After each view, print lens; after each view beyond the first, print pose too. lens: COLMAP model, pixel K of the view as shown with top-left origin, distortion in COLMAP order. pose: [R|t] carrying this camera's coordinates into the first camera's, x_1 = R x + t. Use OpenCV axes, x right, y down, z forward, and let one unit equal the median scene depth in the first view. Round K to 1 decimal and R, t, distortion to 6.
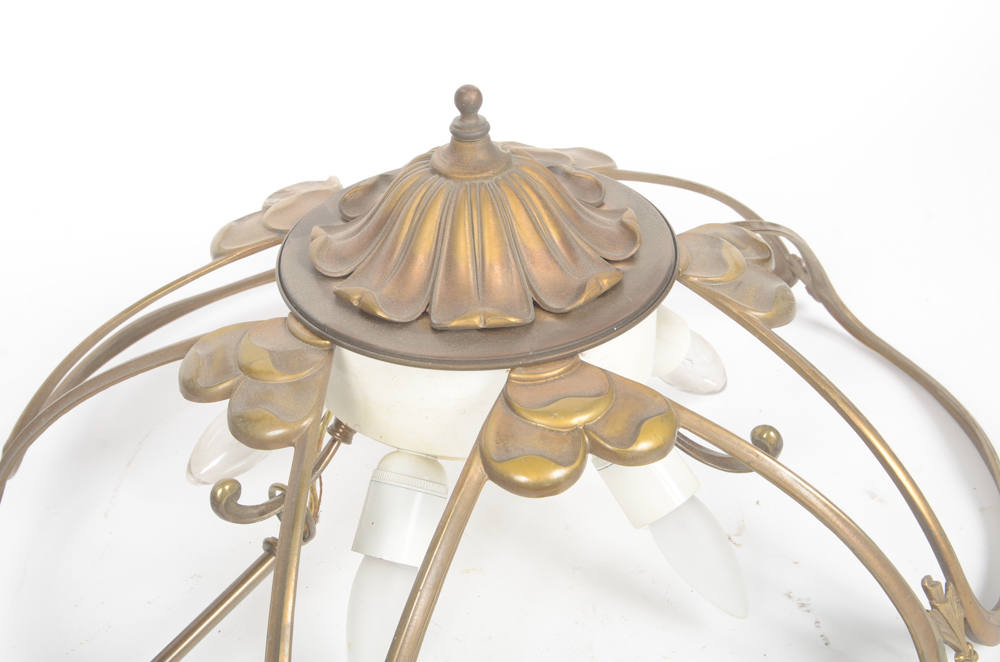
lens RADIAL K [[1423.2, 0, 500.5], [0, 1423.2, 343.9], [0, 0, 1]] dist [-0.001606, 0.026178]
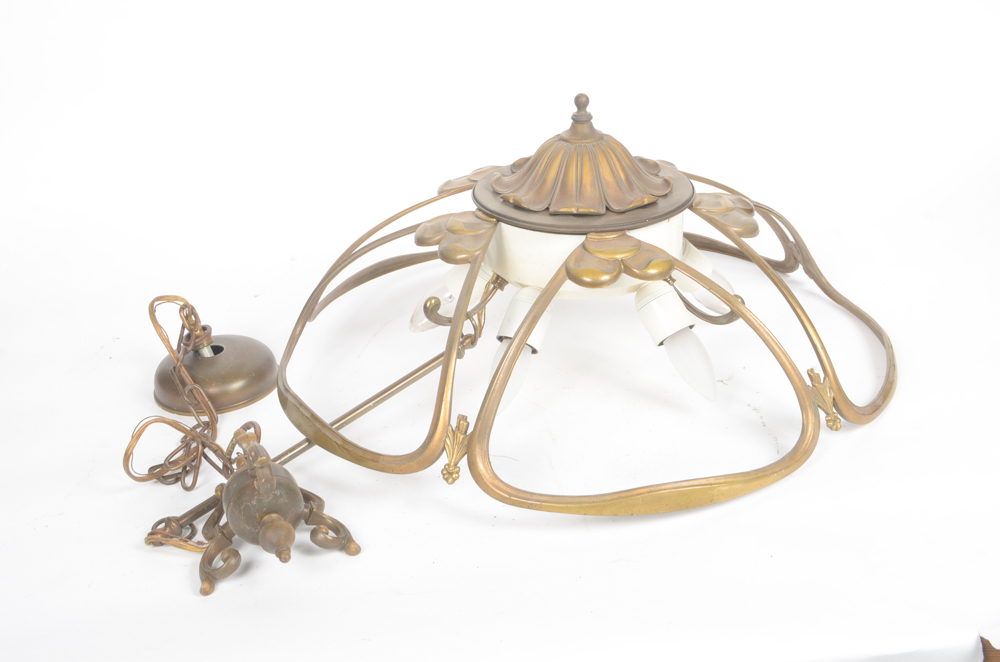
lens RADIAL K [[1423.2, 0, 500.5], [0, 1423.2, 343.9], [0, 0, 1]] dist [-0.001606, 0.026178]
pose [[0.985183, 0.078663, -0.152400, 0.183190], [-0.101488, 0.983721, -0.148302, 0.432418], [0.138253, 0.161571, 0.977129, -0.796489]]
